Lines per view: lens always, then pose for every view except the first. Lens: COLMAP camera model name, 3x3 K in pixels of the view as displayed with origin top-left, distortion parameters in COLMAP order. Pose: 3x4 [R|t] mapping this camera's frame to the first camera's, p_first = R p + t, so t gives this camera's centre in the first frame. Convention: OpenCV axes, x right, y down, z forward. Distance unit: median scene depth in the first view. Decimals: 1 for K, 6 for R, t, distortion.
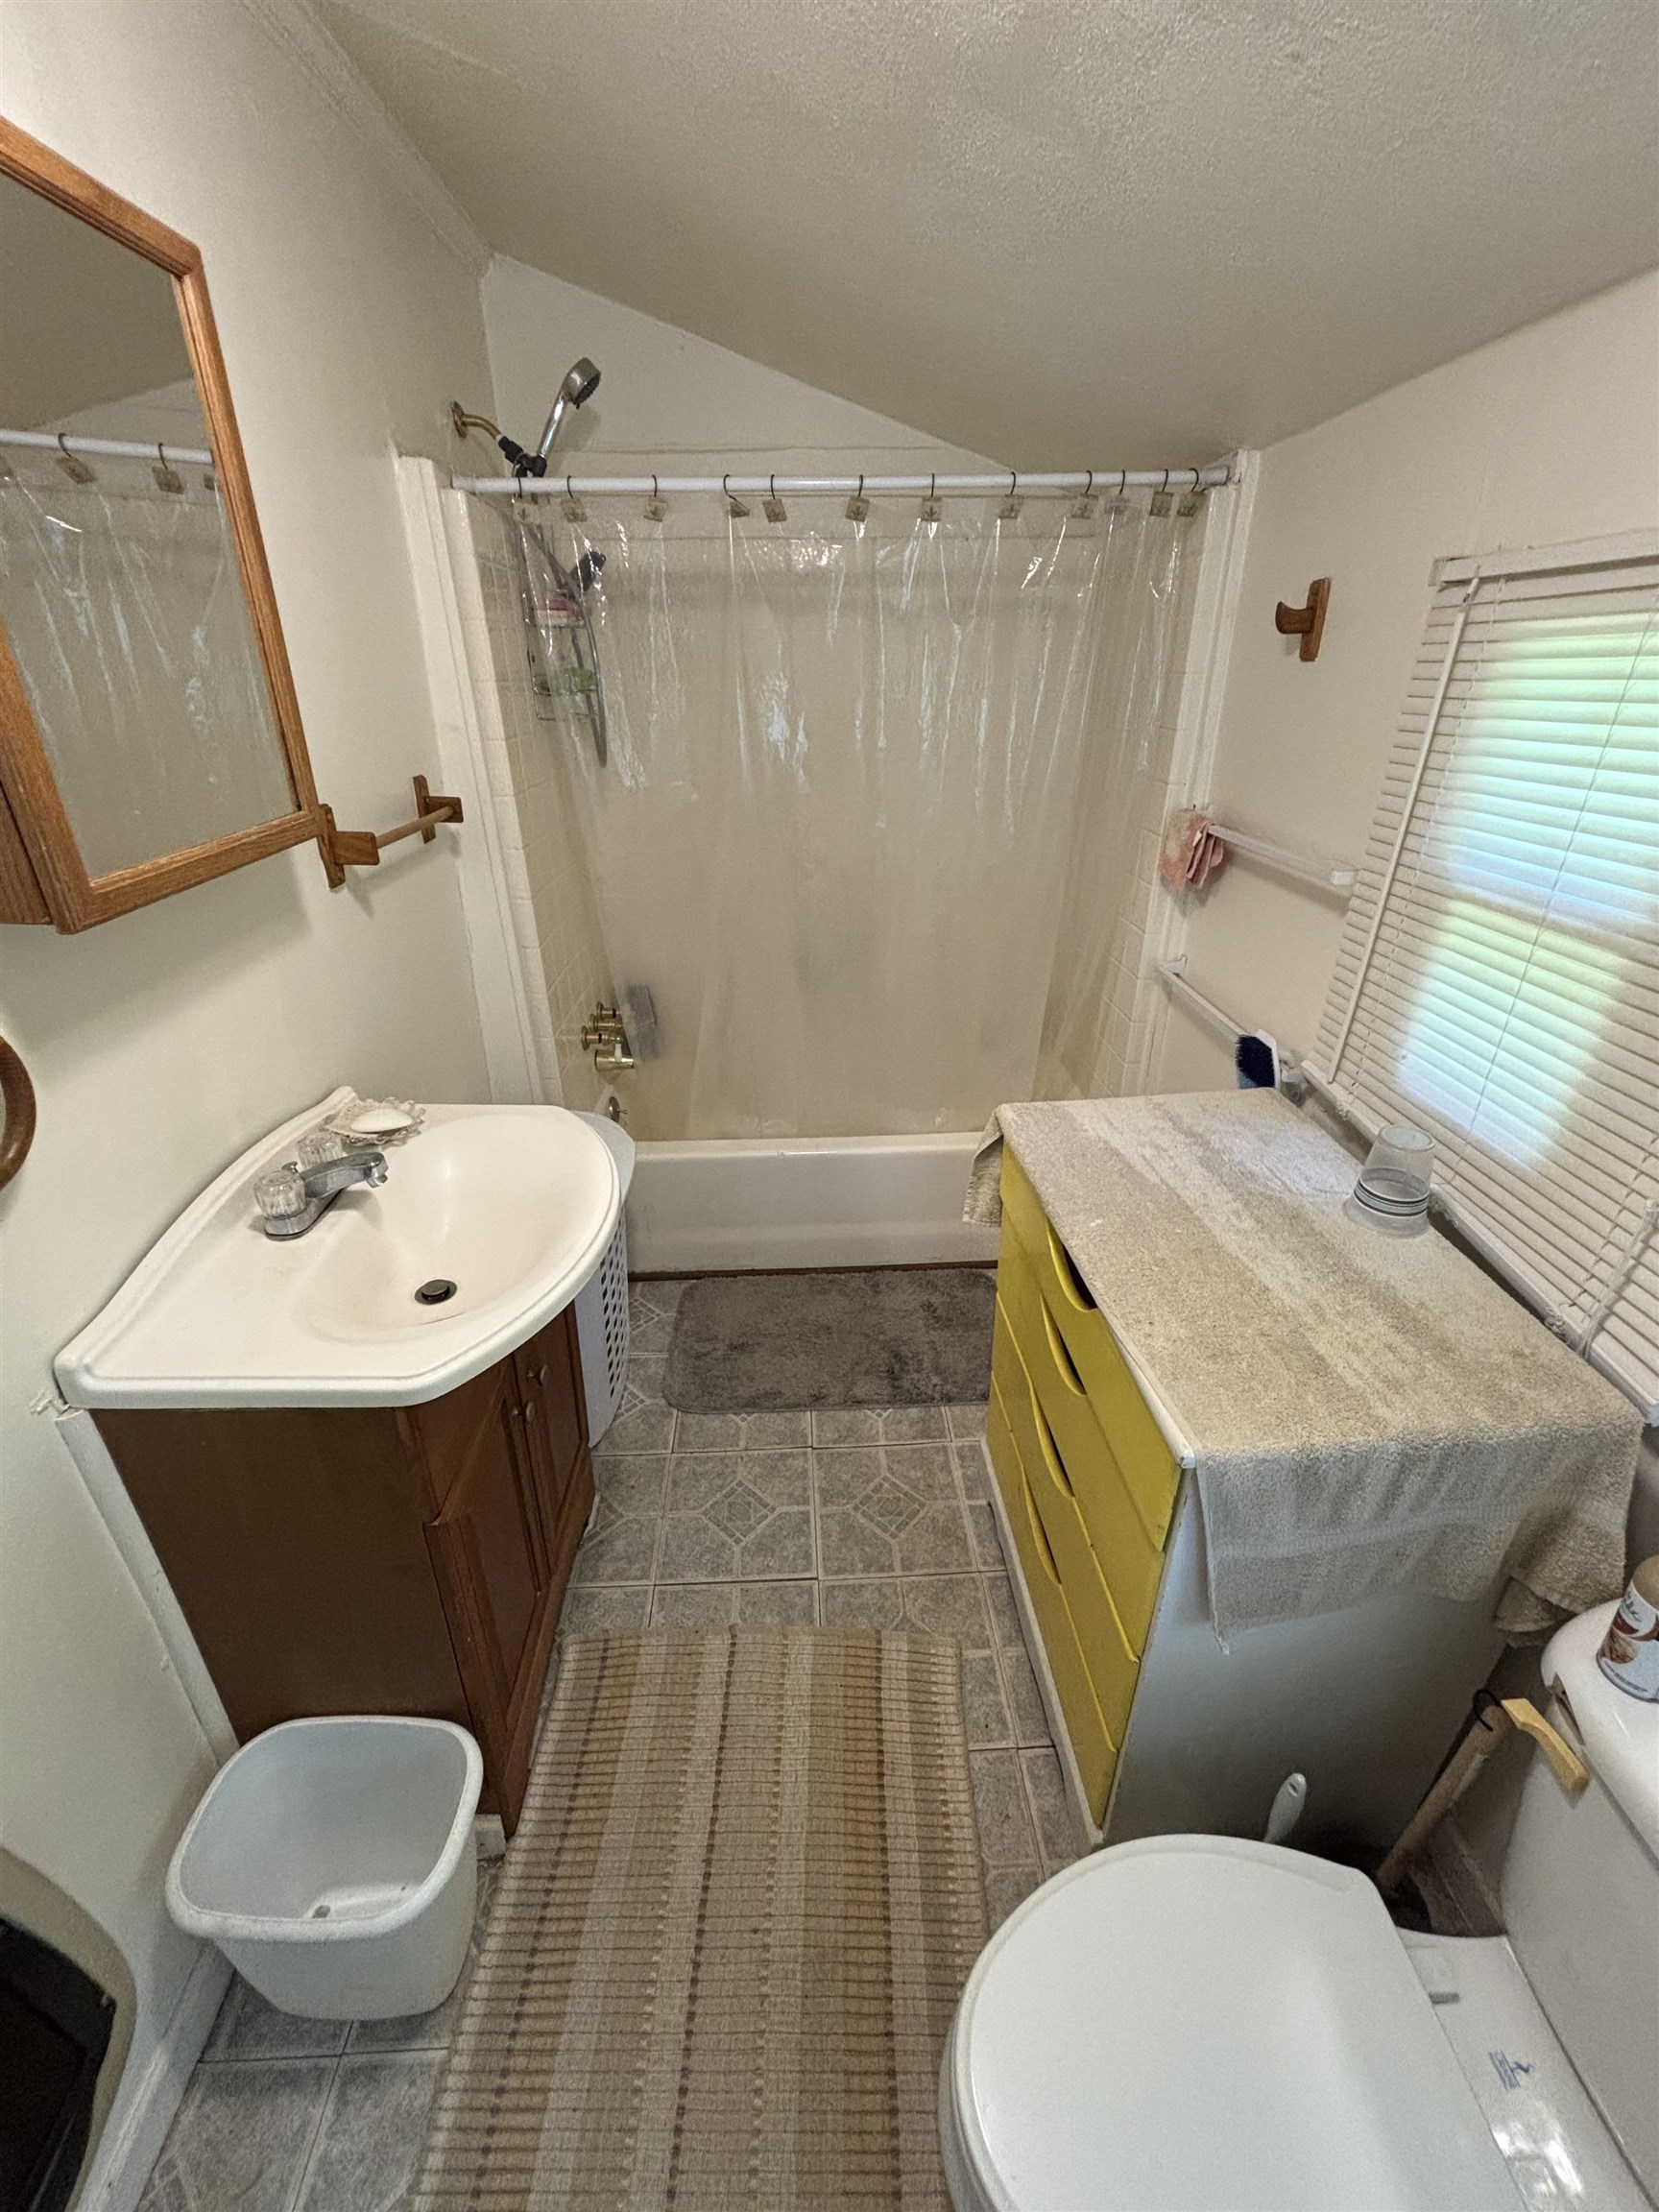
lens RADIAL K [[883.2, 0, 824.0], [0, 883.2, 1096.7], [0, 0, 1]] dist [-0.007145, 0.000471]
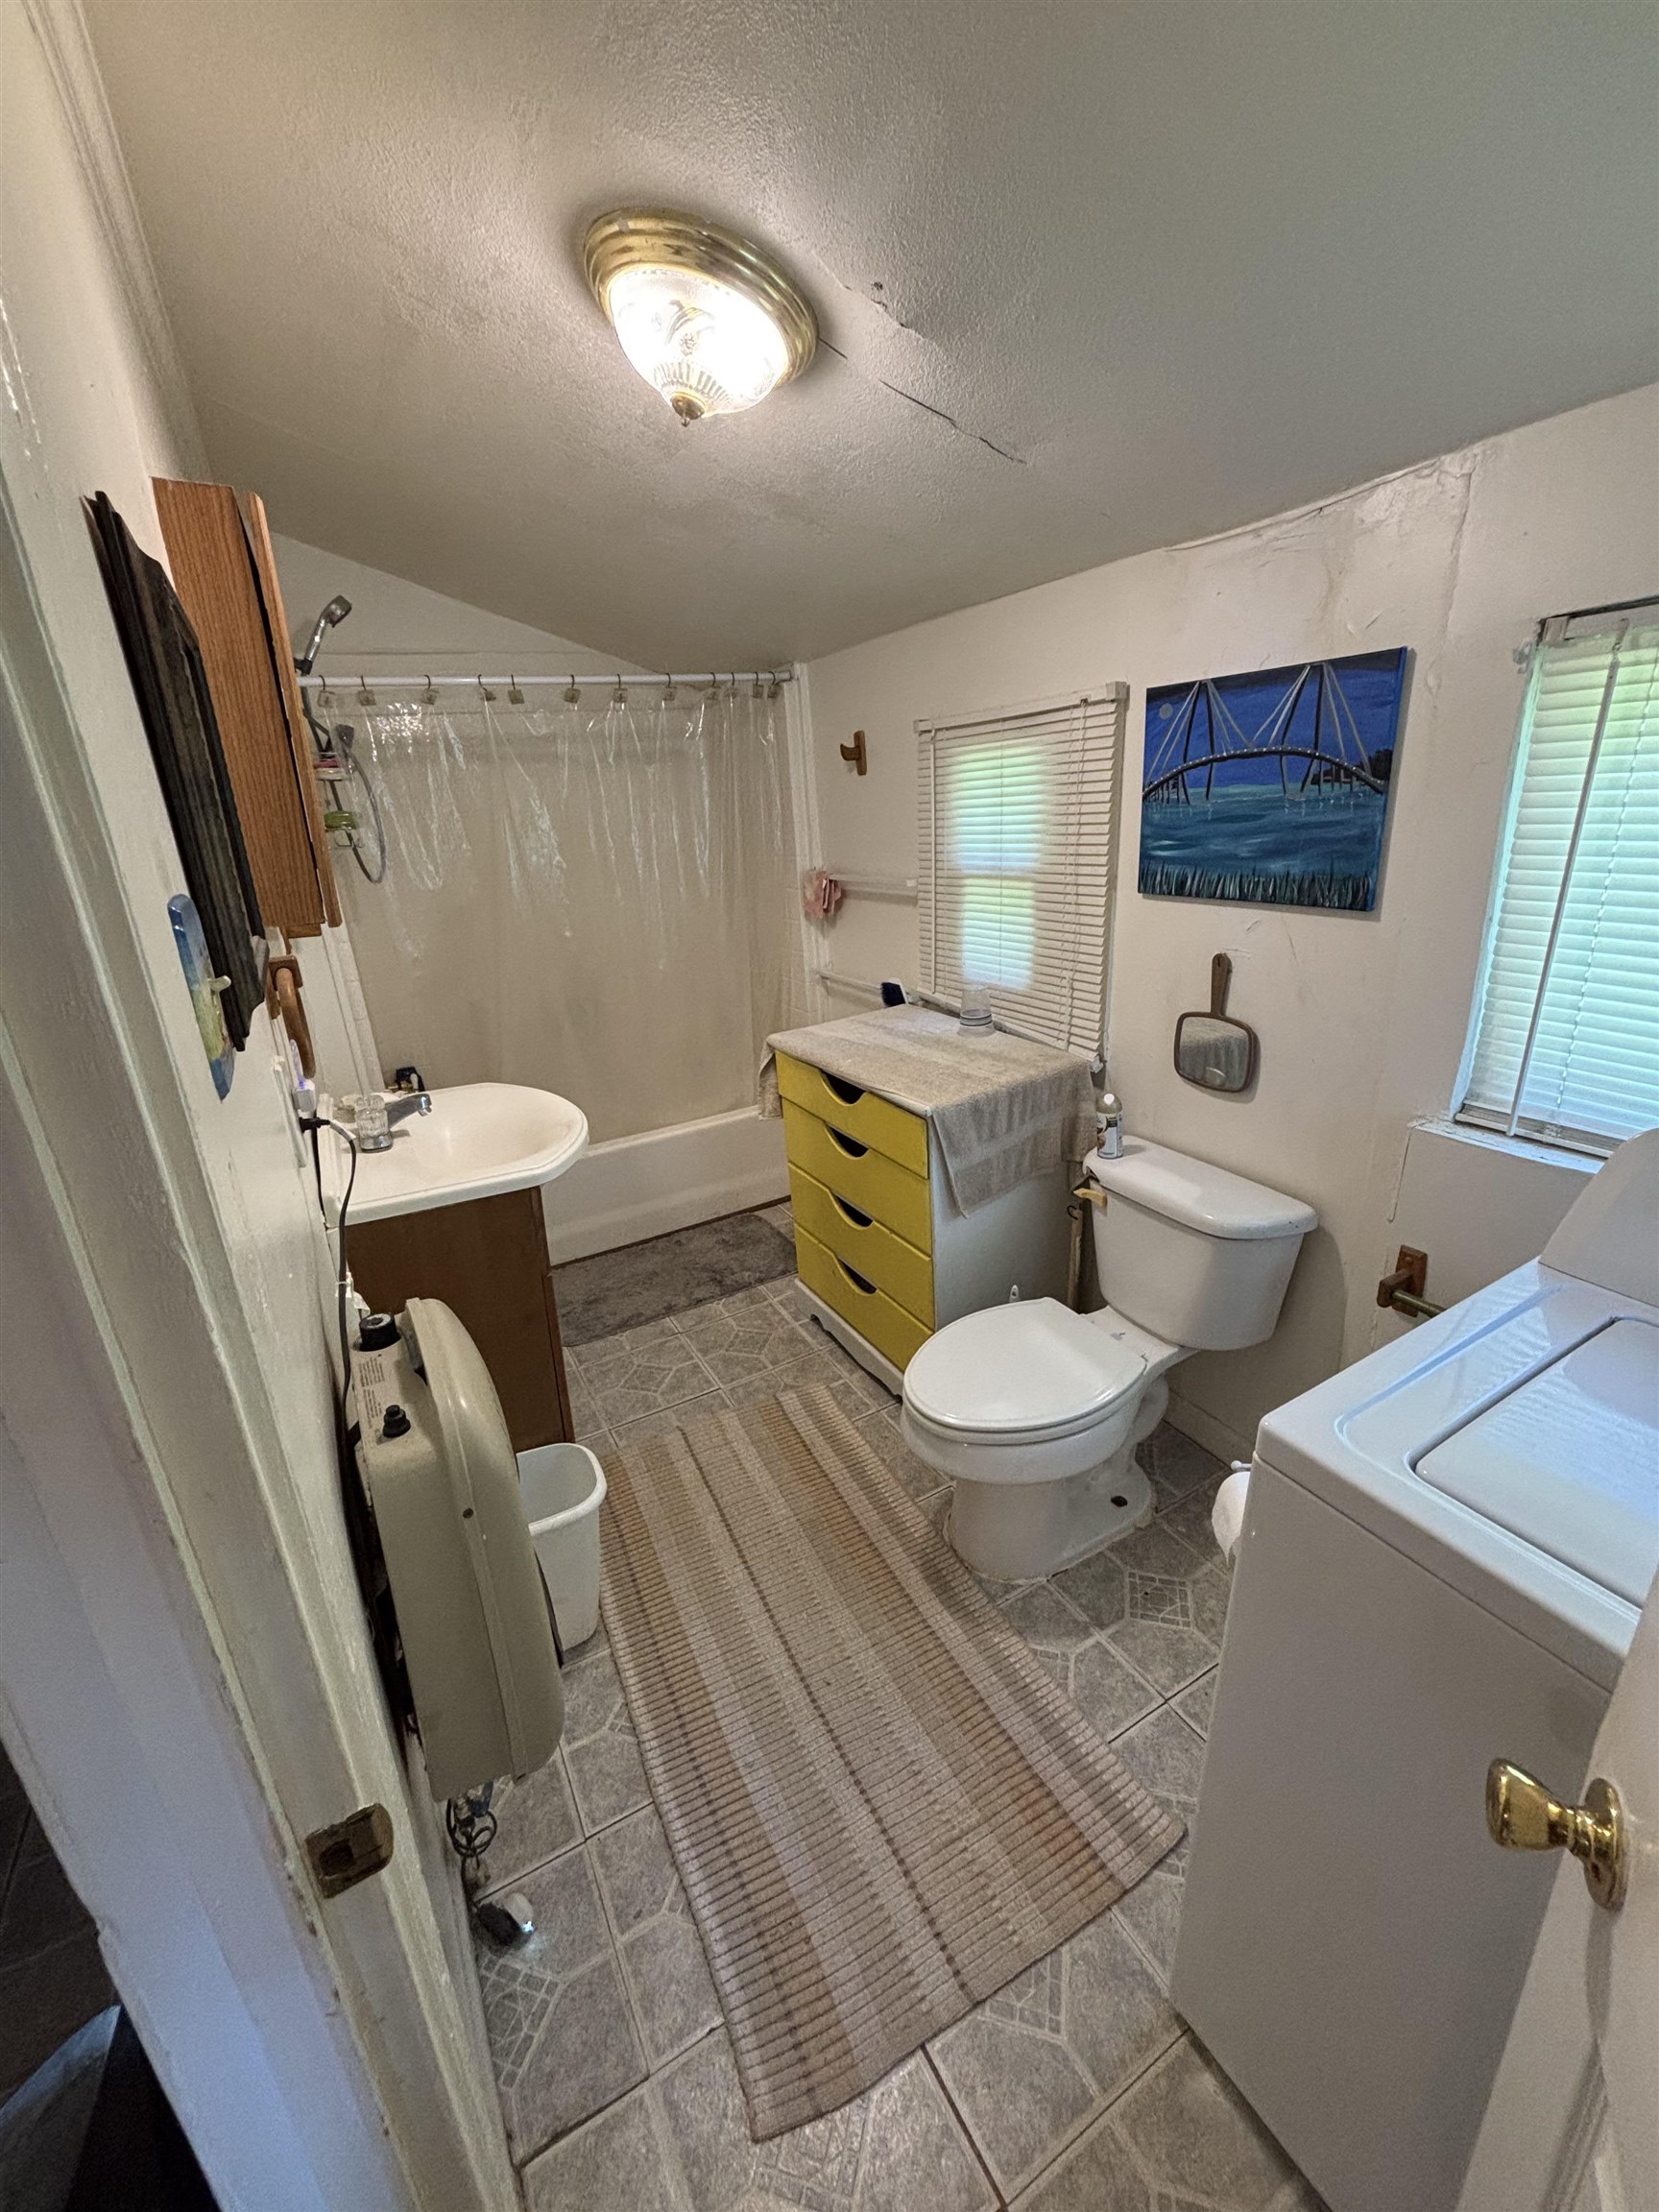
lens RADIAL K [[883.2, 0, 818.6], [0, 883.2, 1107.5], [0, 0, 1]] dist [-0.007145, 0.000471]
pose [[0.893613, -0.192633, 0.405400, -0.355024], [0.245459, 0.965926, -0.082082, 0.259324], [-0.375774, 0.172859, 0.910447, -0.440222]]
